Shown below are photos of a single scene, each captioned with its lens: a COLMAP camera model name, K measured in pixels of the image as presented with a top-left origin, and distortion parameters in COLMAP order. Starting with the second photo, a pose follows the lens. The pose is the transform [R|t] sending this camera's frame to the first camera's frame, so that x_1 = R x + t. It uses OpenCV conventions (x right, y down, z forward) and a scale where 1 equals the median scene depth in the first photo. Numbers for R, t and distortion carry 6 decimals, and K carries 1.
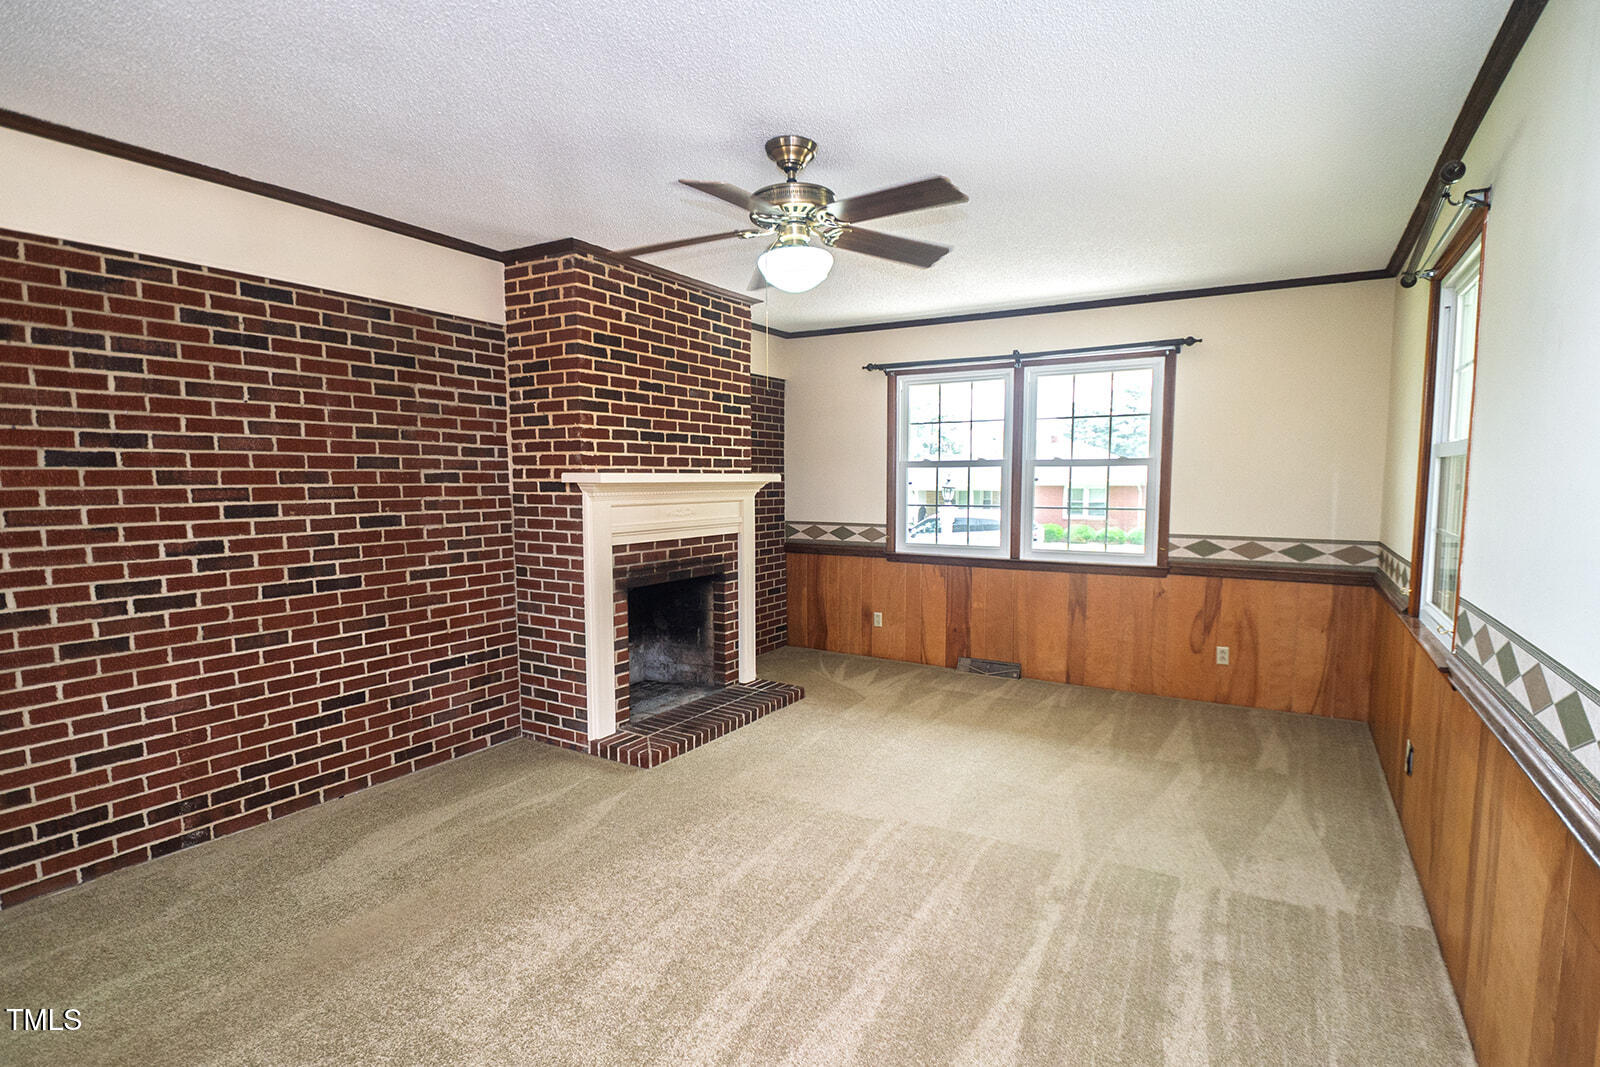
lens RADIAL K [[767.9, 0, 801.2], [0, 767.9, 539.7], [0, 0, 1]] dist [-0.000021, -0.006189]
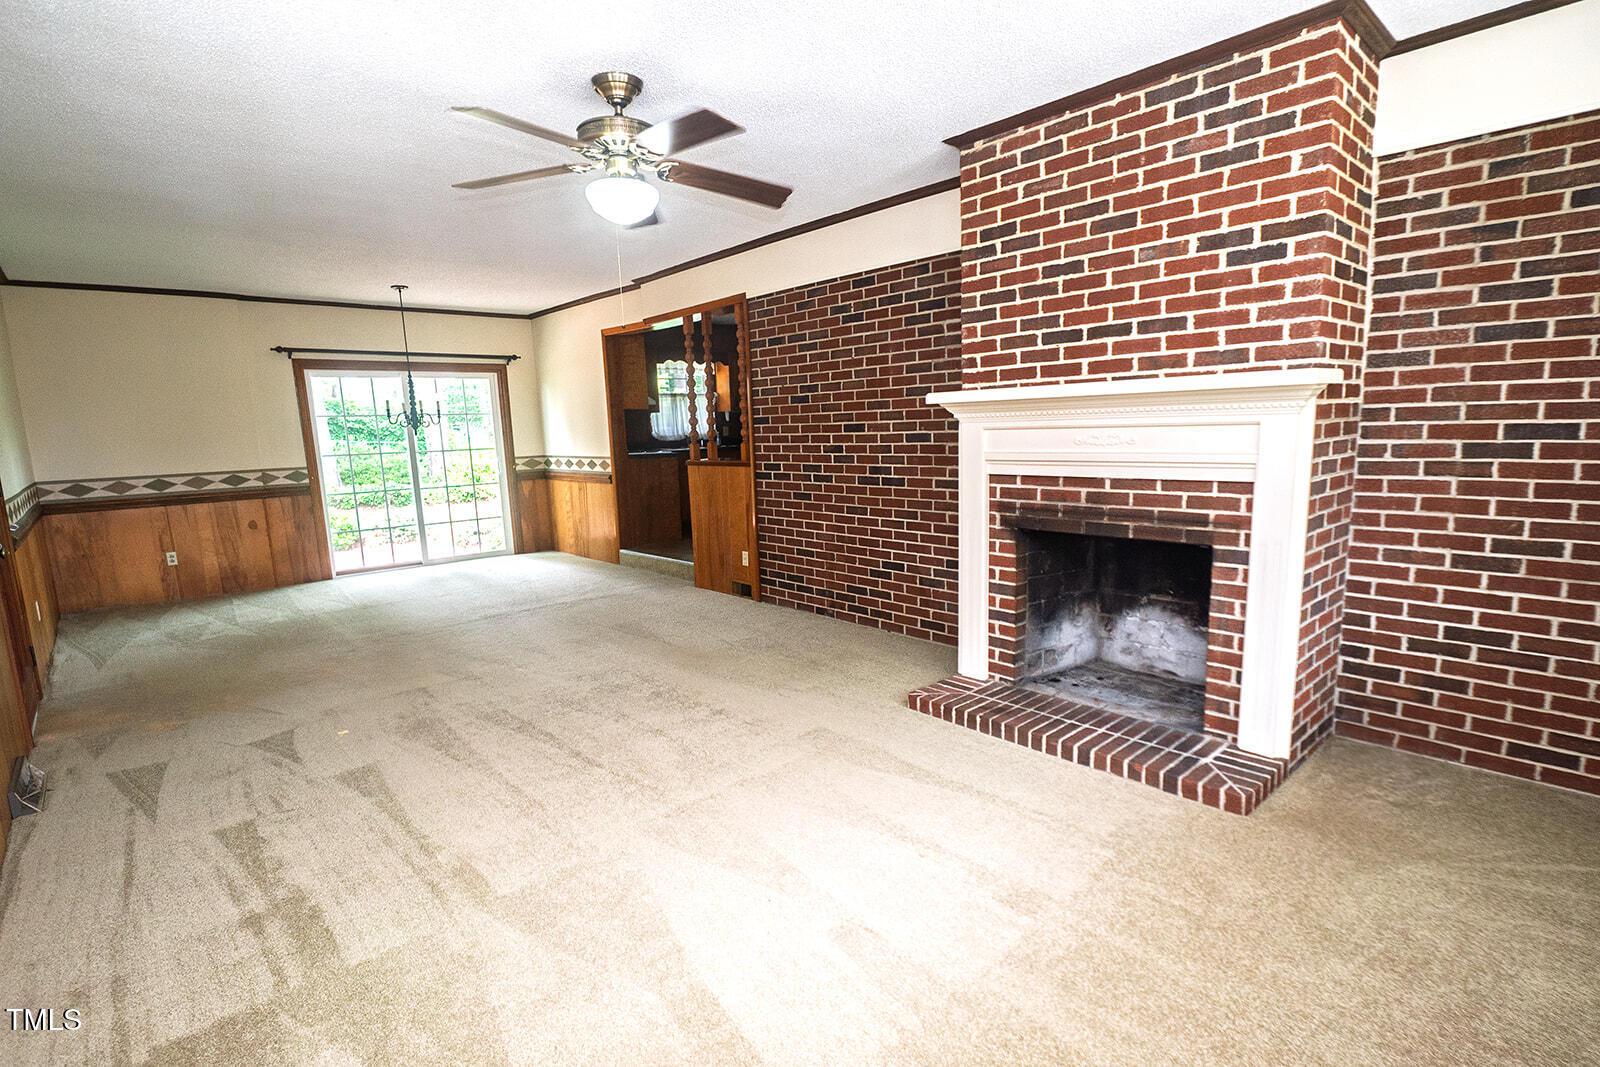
lens RADIAL K [[767.9, 0, 807.0], [0, 767.9, 538.0], [0, 0, 1]] dist [-0.000021, -0.006189]
pose [[-0.264591, 0.153479, -0.952069, 0.632086], [-0.042023, 0.984481, 0.170383, -0.058766], [0.963445, 0.085091, -0.254035, 0.985016]]
